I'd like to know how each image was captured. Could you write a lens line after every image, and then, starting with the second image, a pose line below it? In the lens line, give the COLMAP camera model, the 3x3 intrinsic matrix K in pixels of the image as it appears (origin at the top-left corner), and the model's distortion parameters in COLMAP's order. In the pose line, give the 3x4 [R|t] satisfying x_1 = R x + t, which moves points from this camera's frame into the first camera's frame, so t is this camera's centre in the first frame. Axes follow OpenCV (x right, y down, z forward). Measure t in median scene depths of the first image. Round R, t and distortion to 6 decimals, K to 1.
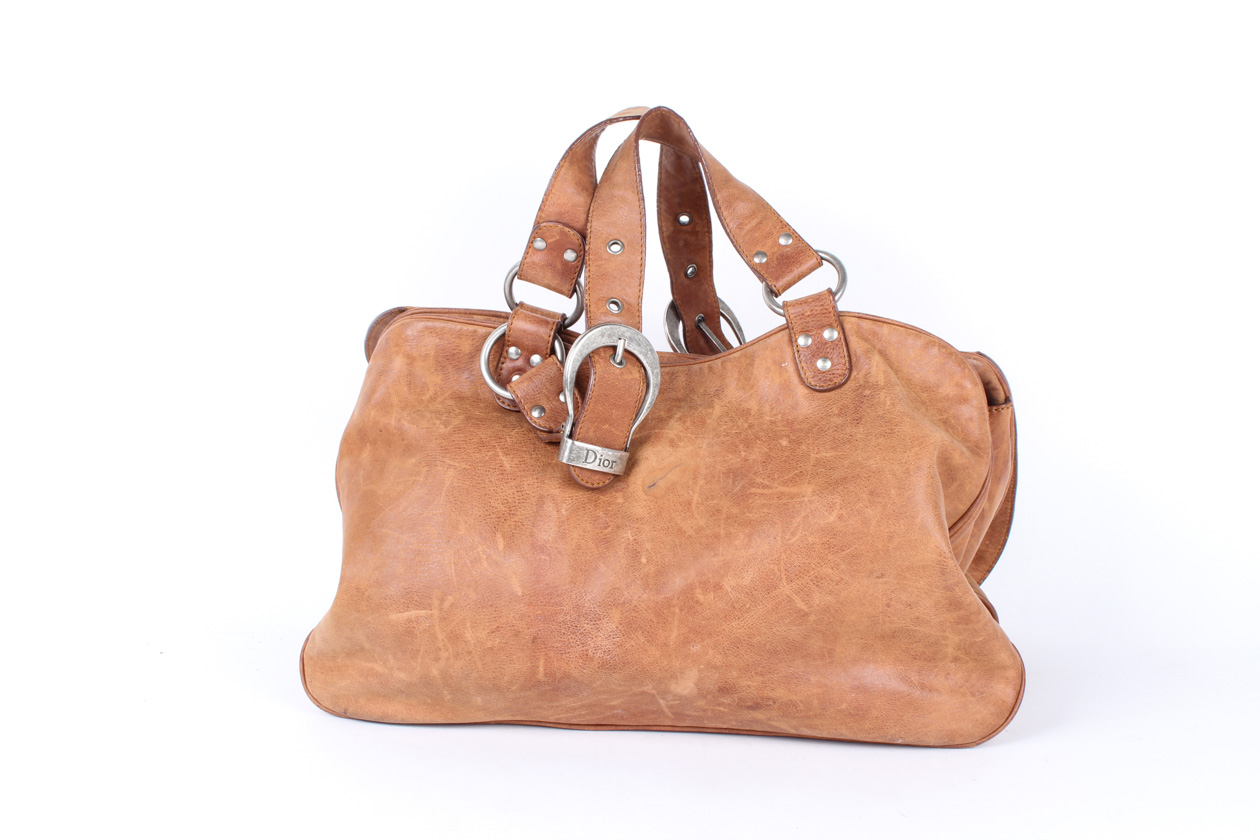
lens RADIAL K [[1087.6, 0, 630.0], [0, 1087.6, 420.0], [0, 0, 1]] dist [0.000577, -0.000033]
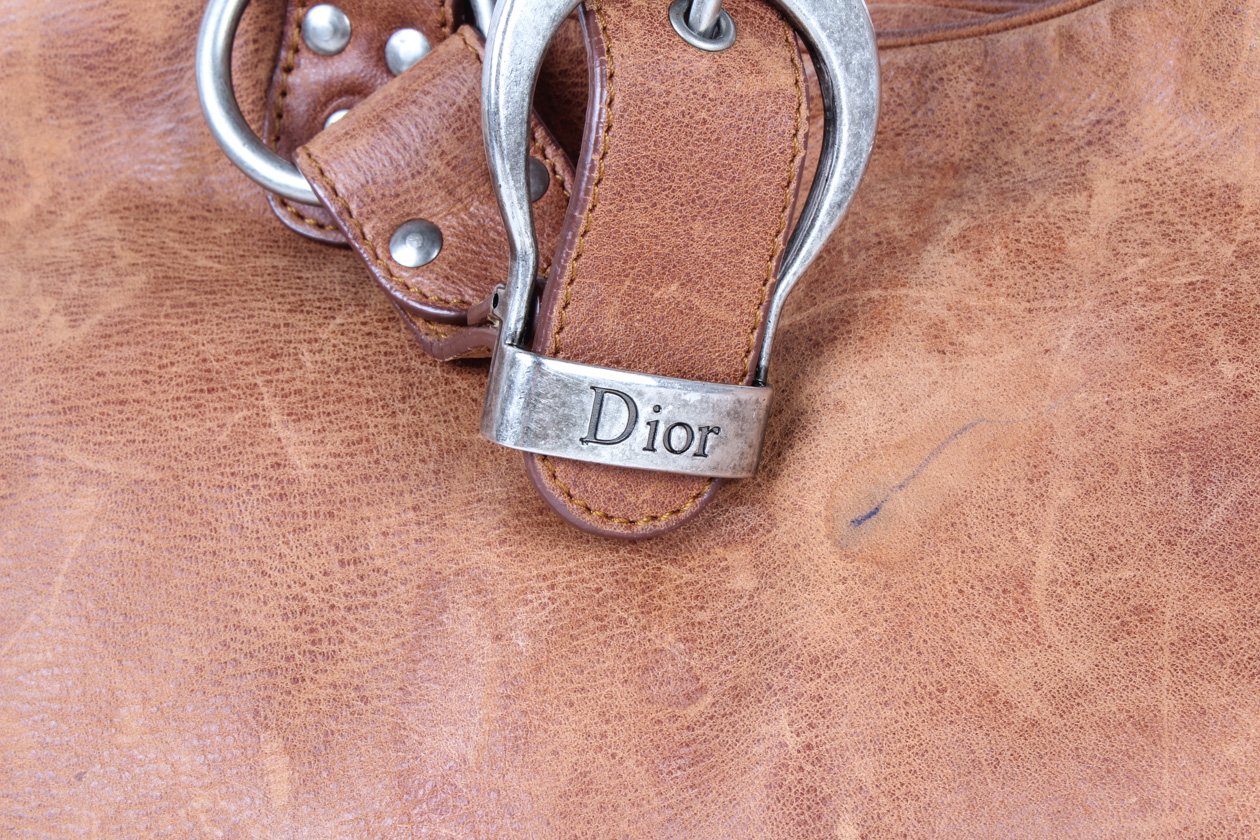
lens RADIAL K [[3131.4, 0, 630.0], [0, 3131.4, 420.0], [0, 0, 1]] dist [0.015142, 0.332544]
pose [[0.996792, -0.054120, -0.058968, 0.009188], [0.057356, 0.996857, 0.054642, -0.004091], [0.055826, -0.057848, 0.996763, 0.266342]]
